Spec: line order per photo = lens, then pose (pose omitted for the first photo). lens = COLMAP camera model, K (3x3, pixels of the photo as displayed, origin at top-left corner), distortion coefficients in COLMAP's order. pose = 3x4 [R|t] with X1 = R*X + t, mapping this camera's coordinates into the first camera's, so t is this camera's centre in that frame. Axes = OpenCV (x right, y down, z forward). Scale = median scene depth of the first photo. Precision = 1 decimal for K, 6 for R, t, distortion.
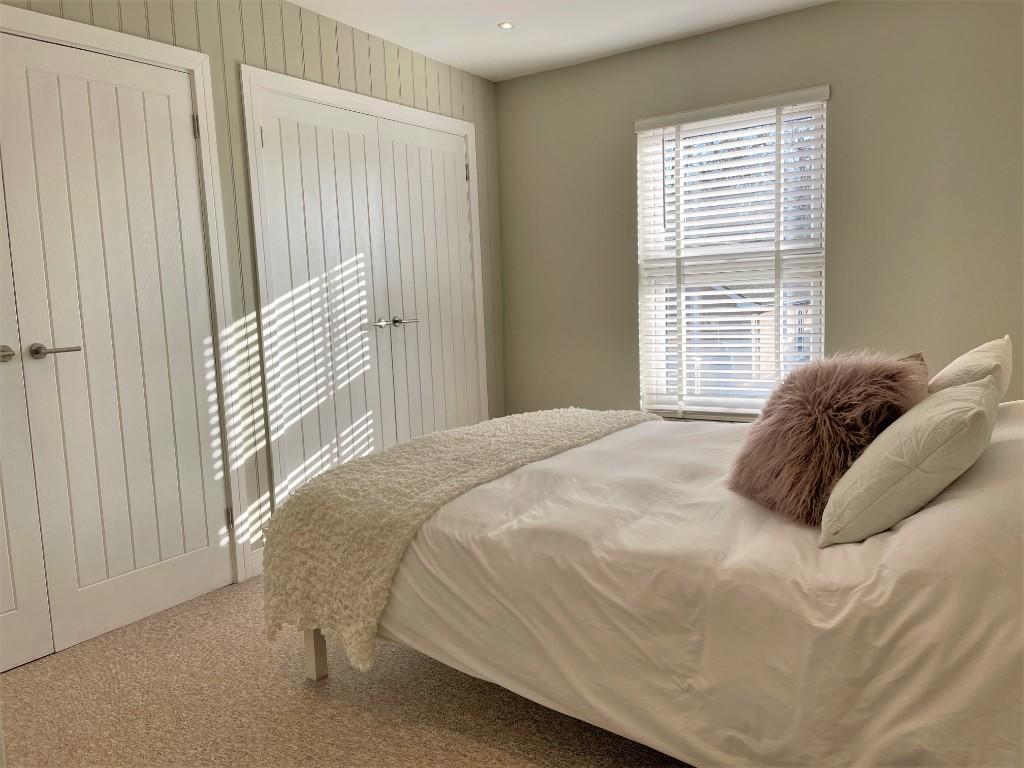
lens RADIAL K [[774.7, 0, 513.4], [0, 774.7, 387.3], [0, 0, 1]] dist [0.081109, -0.096698]
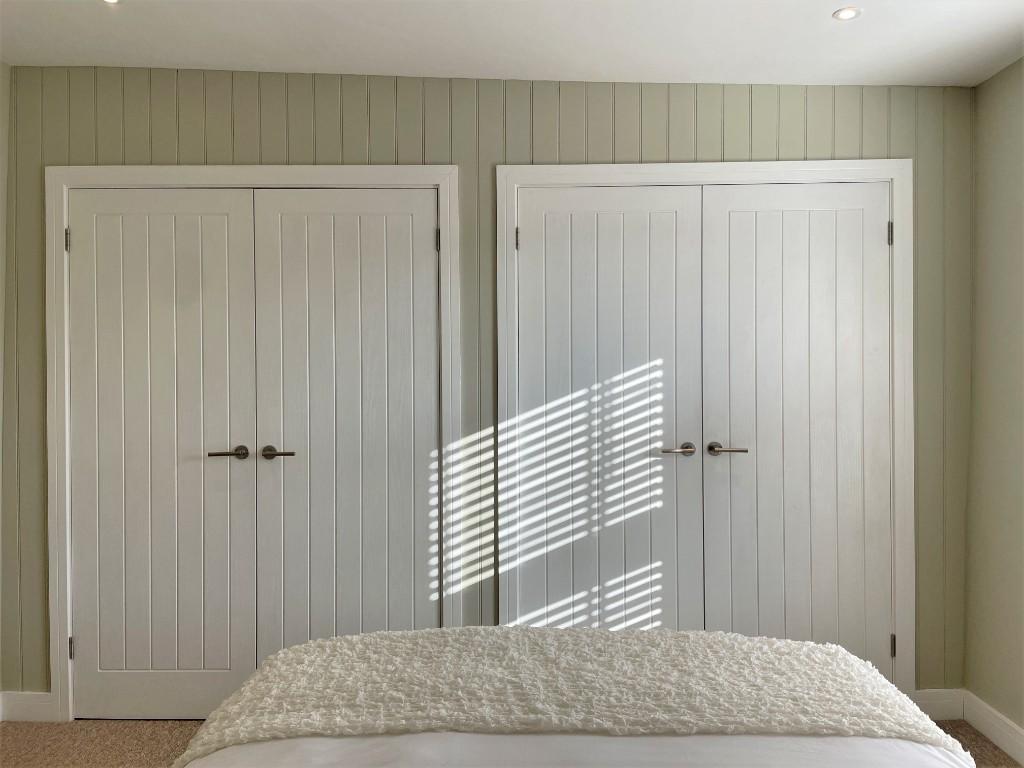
lens RADIAL K [[774.7, 0, 511.5], [0, 774.7, 377.0], [0, 0, 1]] dist [0.081109, -0.096698]
pose [[0.553624, 0.045570, -0.831519, 0.425001], [-0.118482, 0.992654, -0.024484, -0.132088], [0.824295, 0.112075, 0.554957, 0.497027]]
